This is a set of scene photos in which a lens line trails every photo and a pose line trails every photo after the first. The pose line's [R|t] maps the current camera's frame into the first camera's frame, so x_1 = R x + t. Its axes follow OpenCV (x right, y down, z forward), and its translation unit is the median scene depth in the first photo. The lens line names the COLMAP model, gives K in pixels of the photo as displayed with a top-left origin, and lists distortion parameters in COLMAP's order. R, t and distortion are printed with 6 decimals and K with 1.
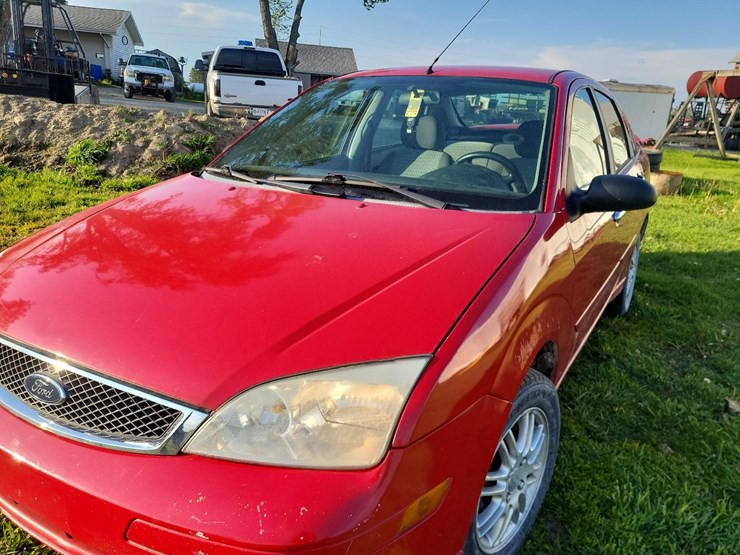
lens RADIAL K [[564.8, 0, 399.6], [0, 564.8, 291.7], [0, 0, 1]] dist [0.052946, -0.041836]
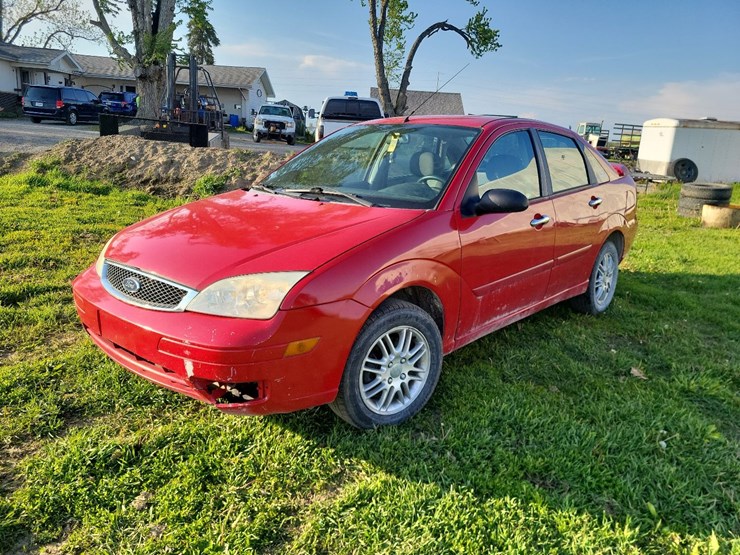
lens RADIAL K [[564.8, 0, 393.0], [0, 564.8, 283.8], [0, 0, 1]] dist [0.052946, -0.041836]
pose [[0.979797, 0.038275, -0.196299, 0.495027], [-0.053619, 0.995856, -0.073456, 0.198297], [0.192674, 0.082498, 0.977789, -0.572492]]
